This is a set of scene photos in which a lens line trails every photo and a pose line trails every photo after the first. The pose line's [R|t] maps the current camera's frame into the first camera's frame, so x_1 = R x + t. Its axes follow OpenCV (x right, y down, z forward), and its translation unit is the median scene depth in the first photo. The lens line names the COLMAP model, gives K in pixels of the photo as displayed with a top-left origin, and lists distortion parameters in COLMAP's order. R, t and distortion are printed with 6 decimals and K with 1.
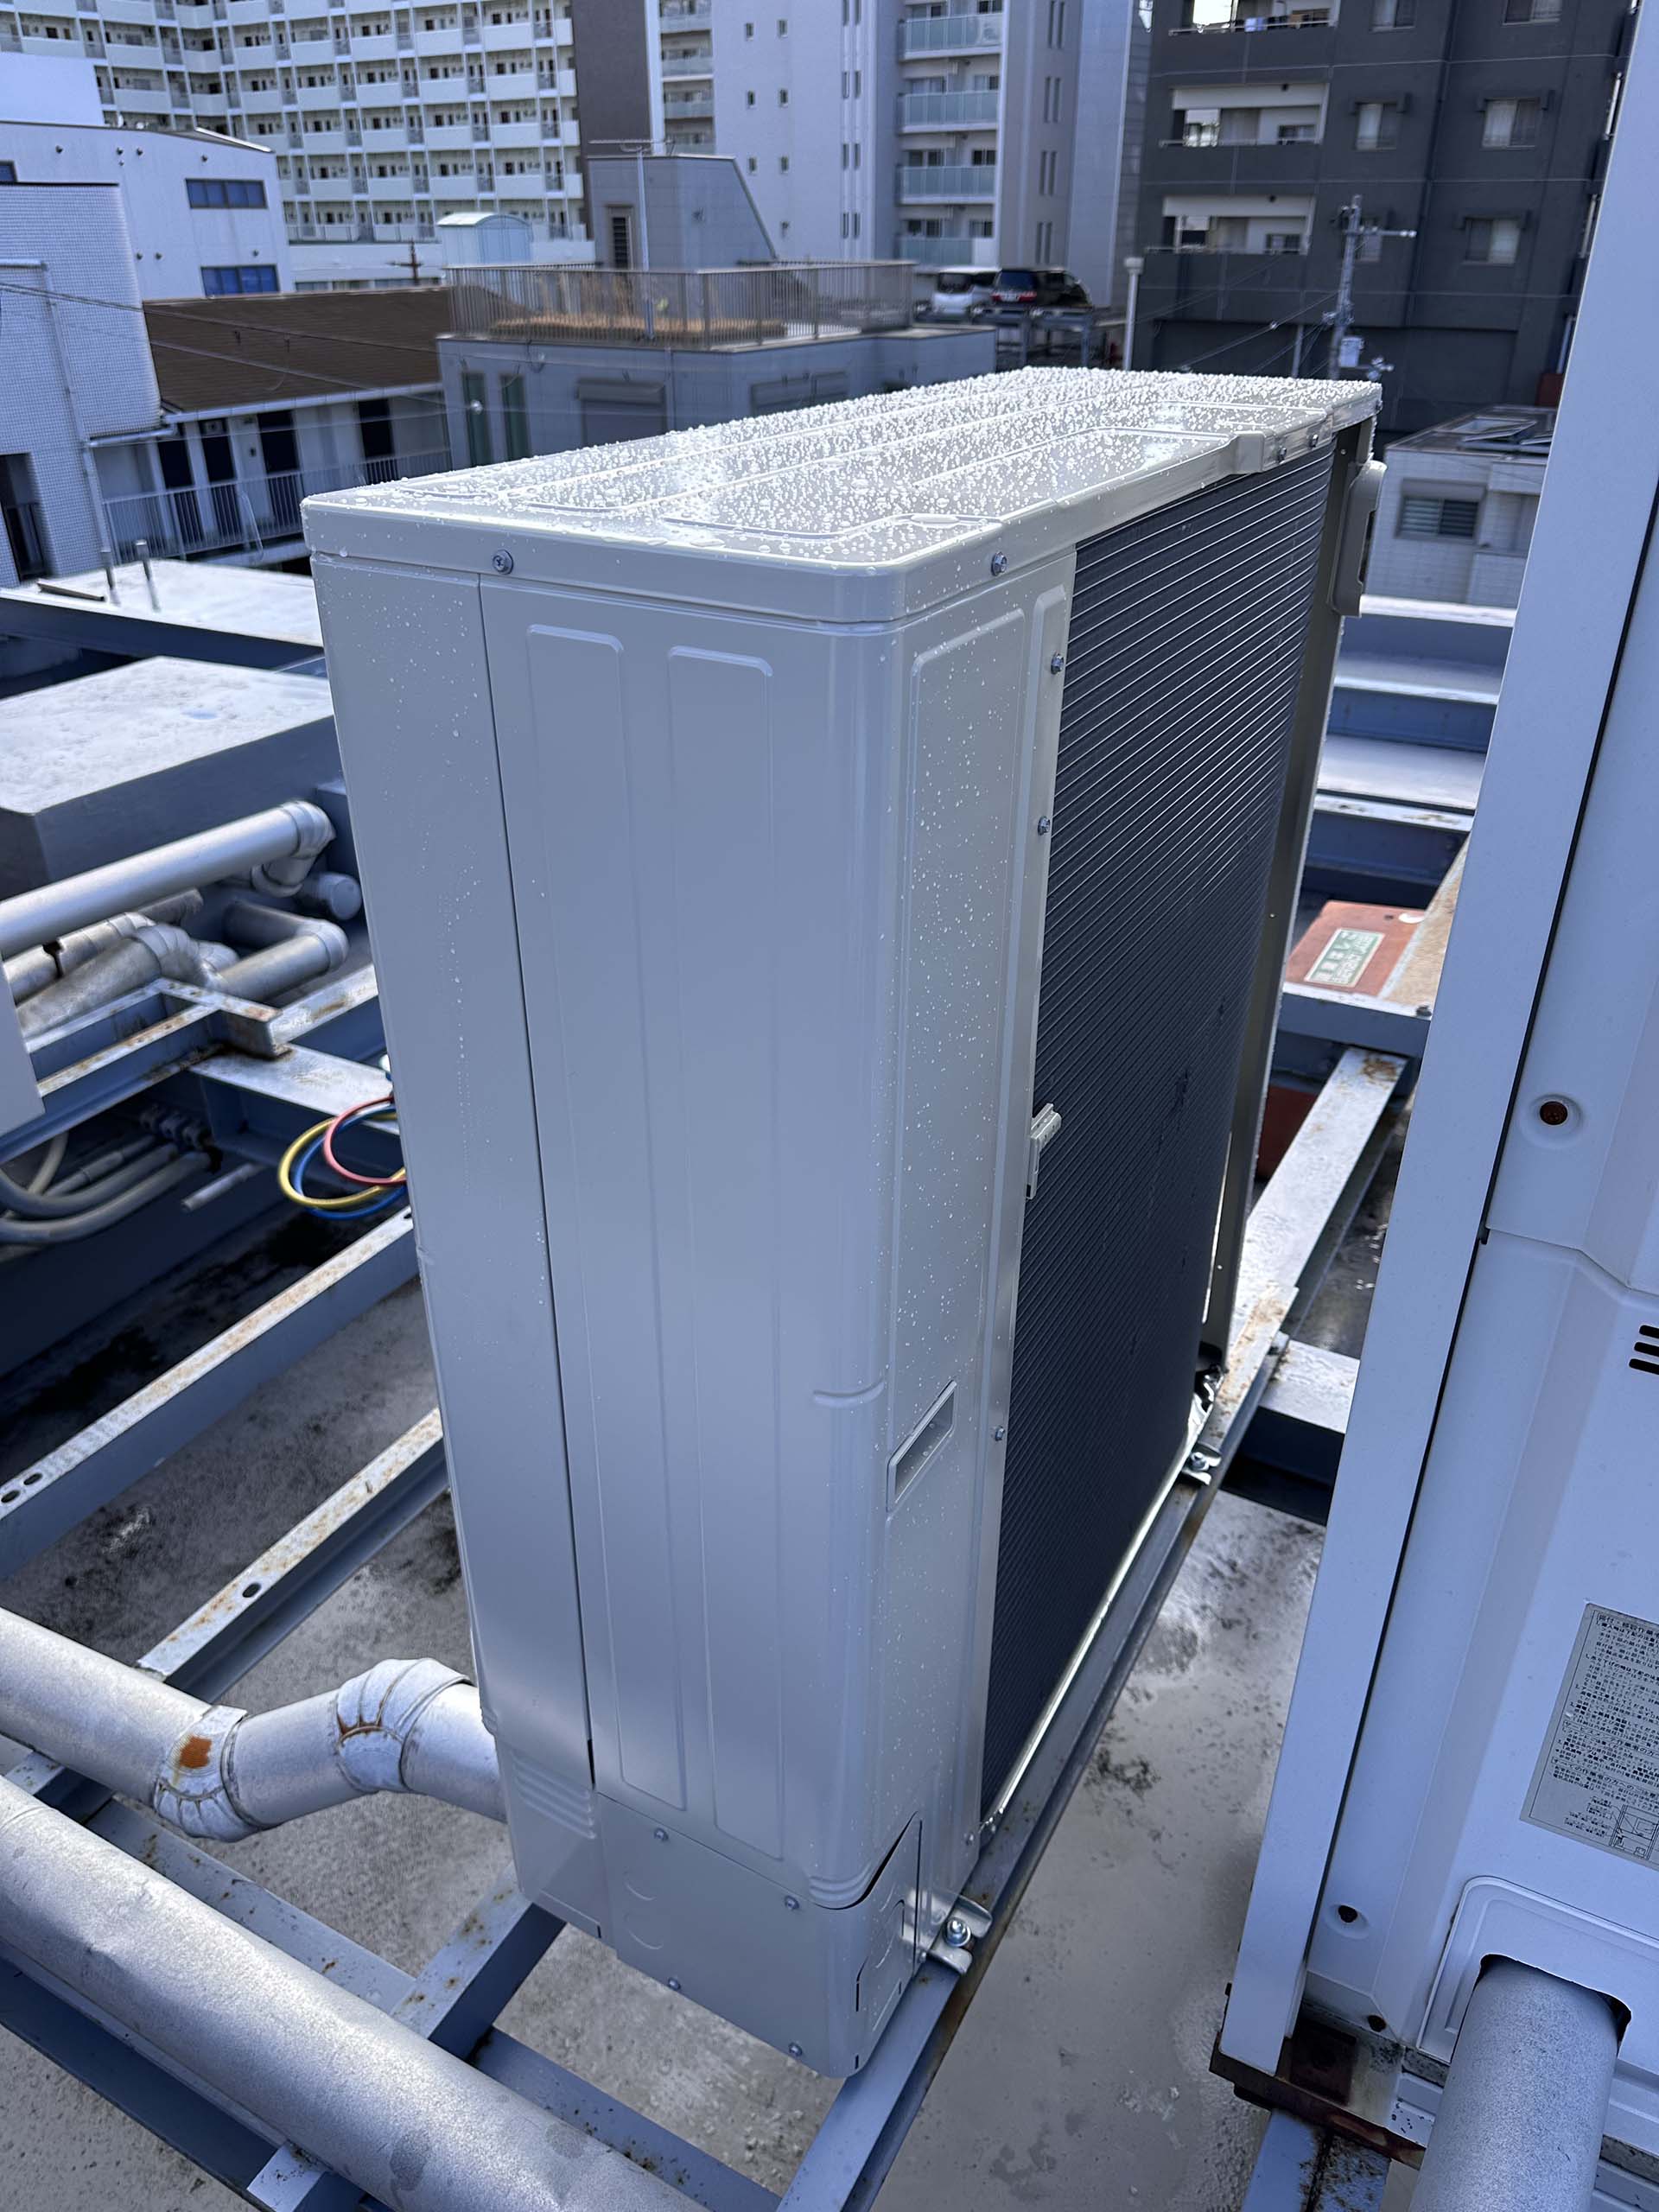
lens RADIAL K [[1583.1, 0, 819.5], [0, 1583.1, 1104.1], [0, 0, 1]] dist [0.006970, -0.029023]
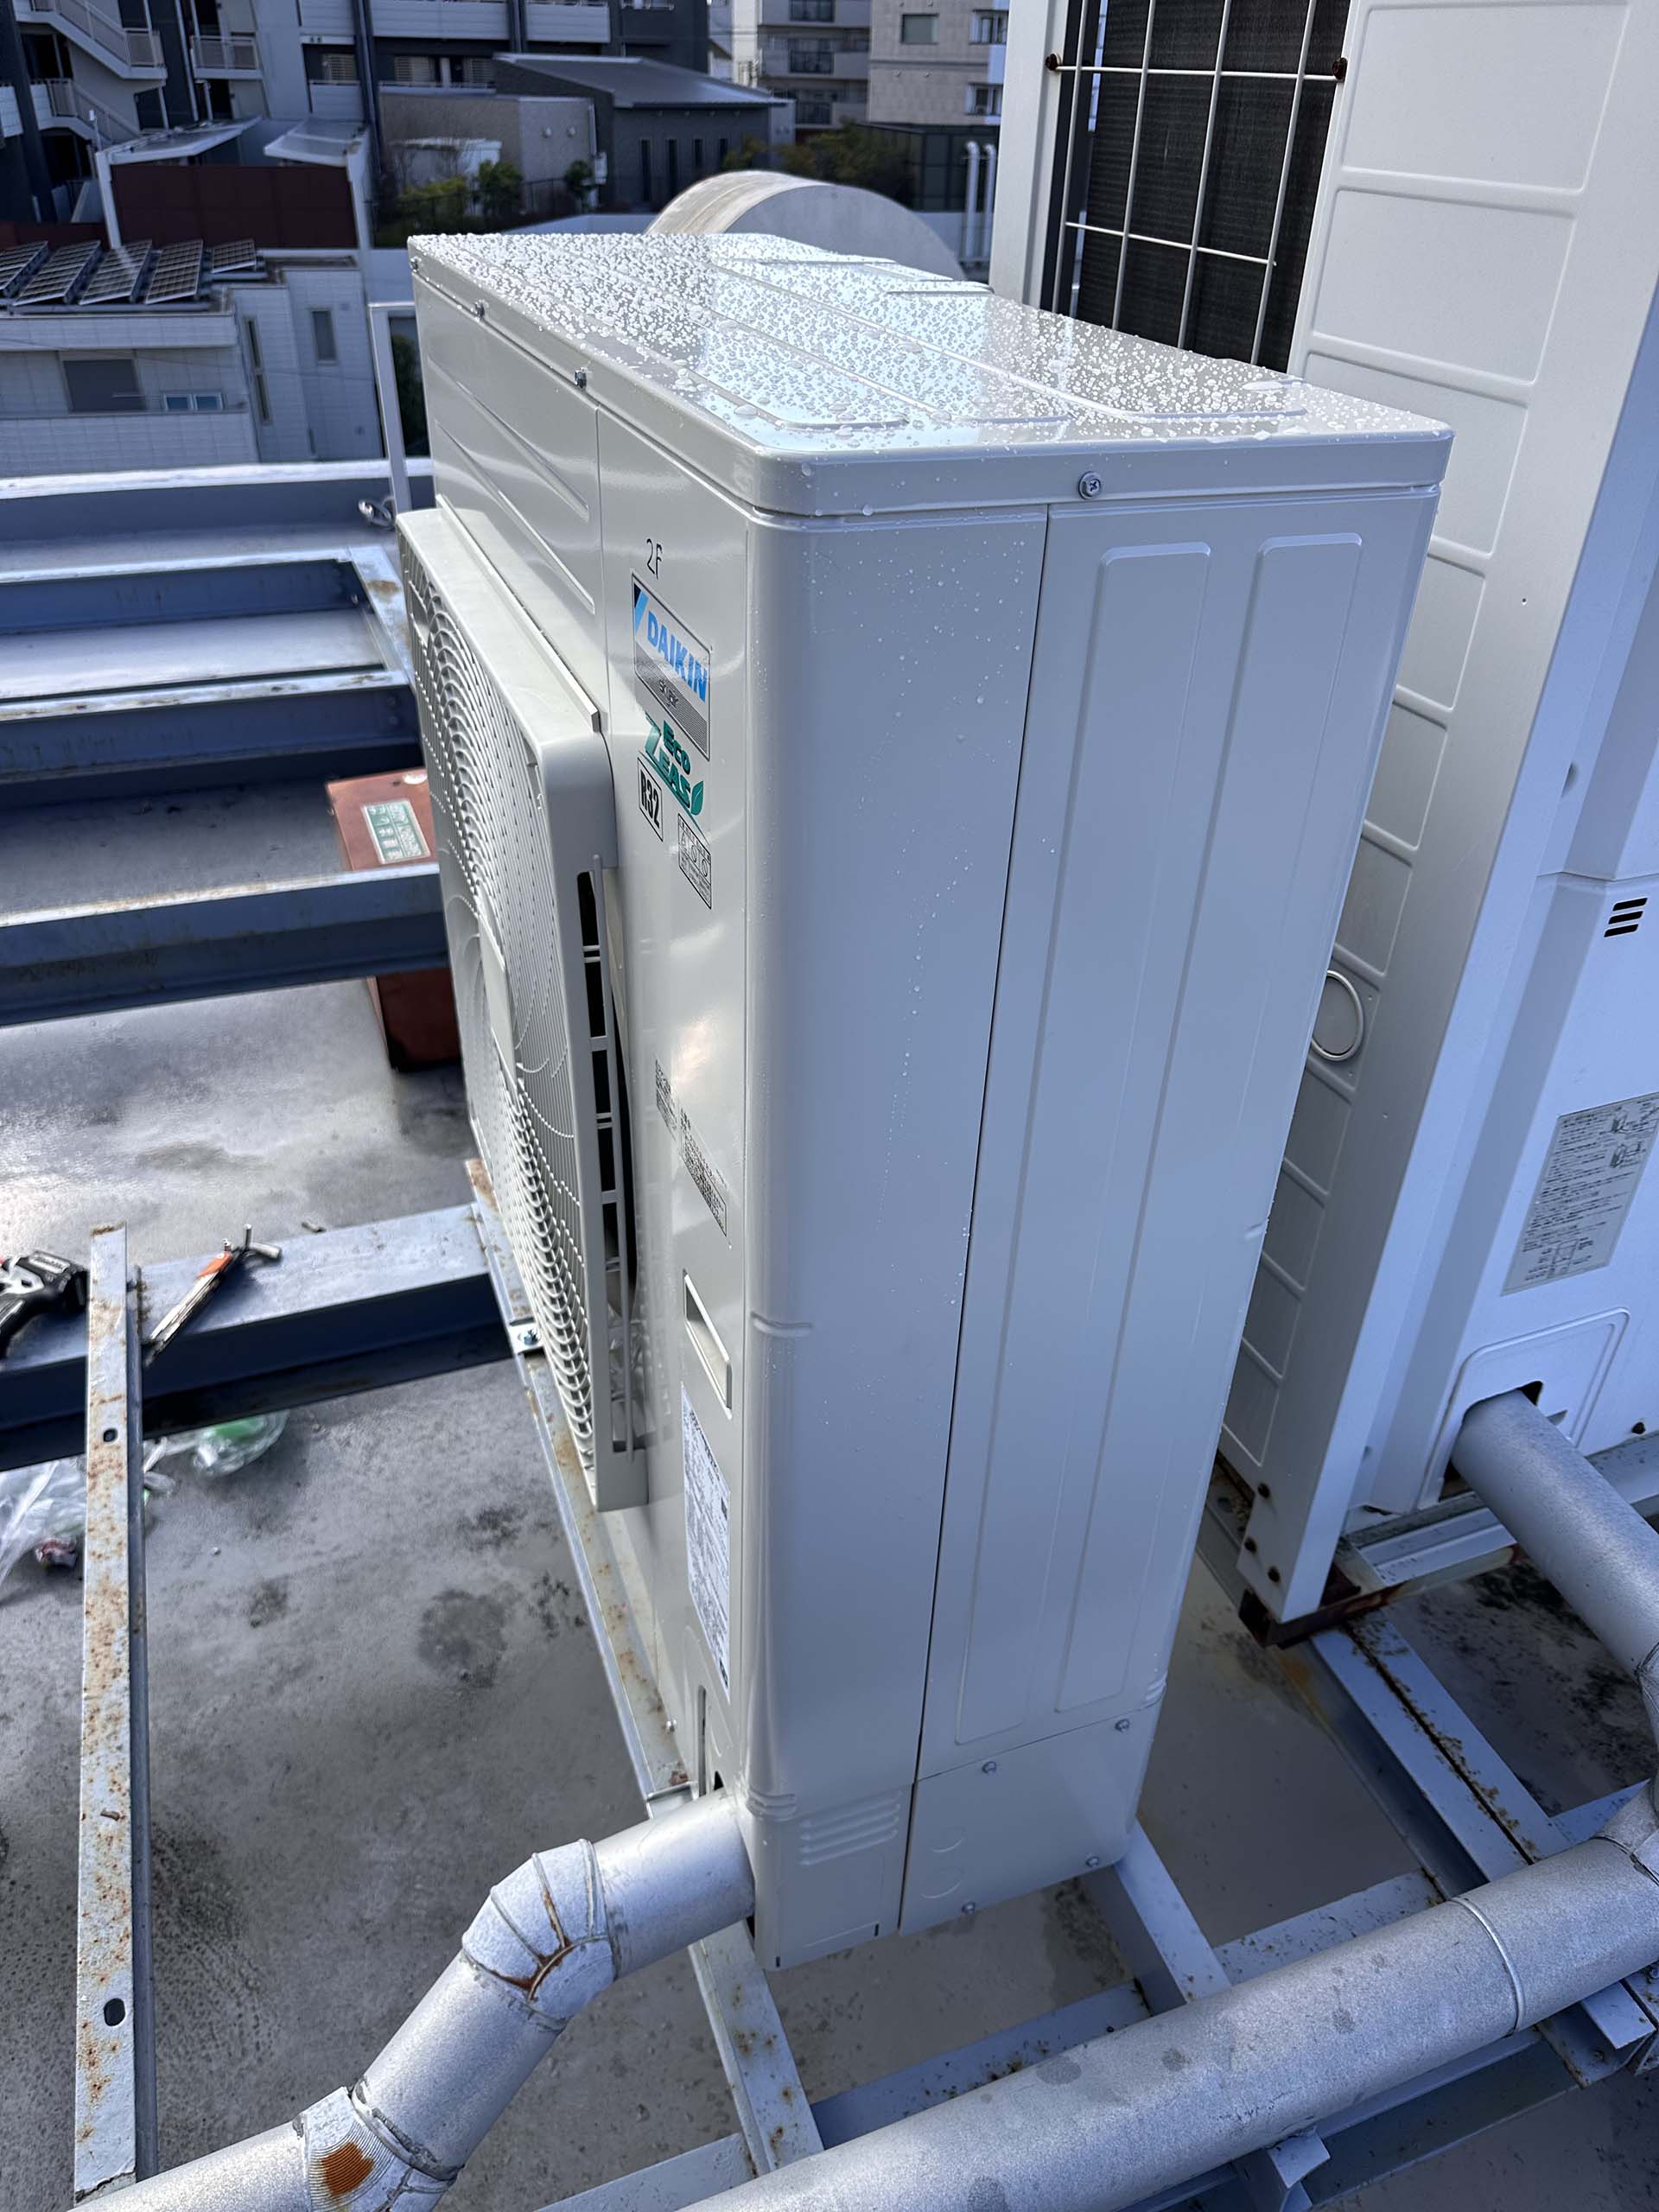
lens RADIAL K [[1583.1, 0, 824.2], [0, 1583.1, 1115.1], [0, 0, 1]] dist [0.006970, -0.029023]
pose [[0.652230, -0.402555, 0.642297, -0.451170], [0.346801, 0.911923, 0.219377, -0.118931], [-0.674037, 0.079665, 0.734389, 0.211518]]
